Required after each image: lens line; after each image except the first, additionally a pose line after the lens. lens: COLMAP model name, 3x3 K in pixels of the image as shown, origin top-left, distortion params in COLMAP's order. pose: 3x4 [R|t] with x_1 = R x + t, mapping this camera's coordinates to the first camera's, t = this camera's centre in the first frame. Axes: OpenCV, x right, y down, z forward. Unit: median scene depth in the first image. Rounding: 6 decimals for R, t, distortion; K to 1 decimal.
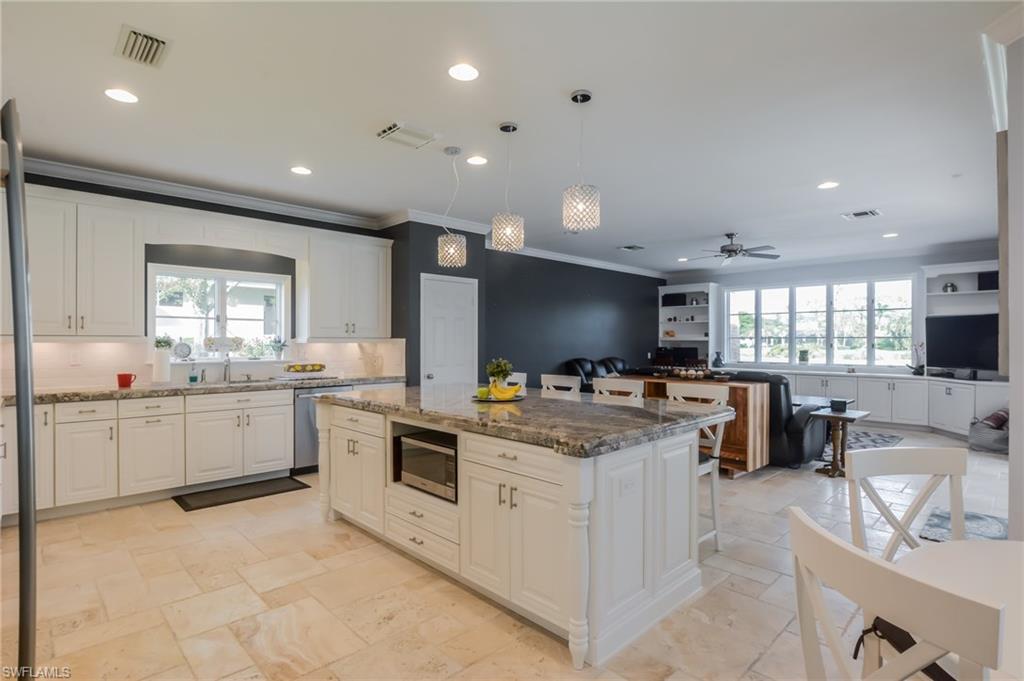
lens RADIAL K [[520.5, 0, 509.7], [0, 520.5, 343.7], [0, 0, 1]] dist [-0.006601, -0.000463]
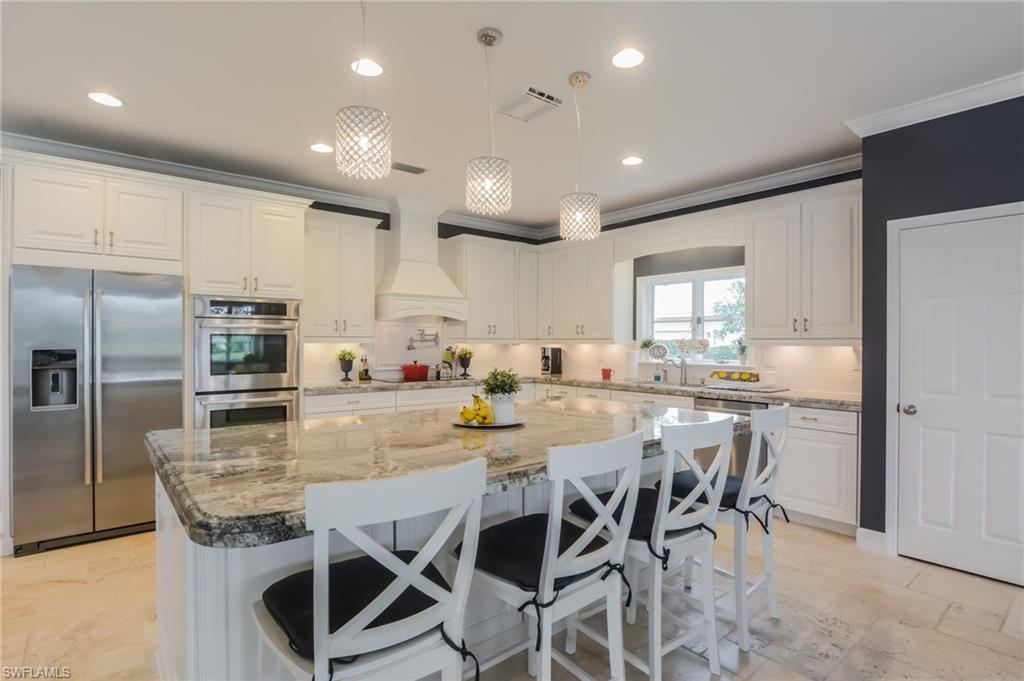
lens RADIAL K [[520.5, 0, 510.3], [0, 520.5, 332.6], [0, 0, 1]] dist [-0.006601, -0.000463]
pose [[-0.061992, -0.021678, -0.997841, 0.484732], [-0.010233, 0.999725, -0.021083, -0.000469], [0.998024, 0.008904, -0.062197, 0.756373]]
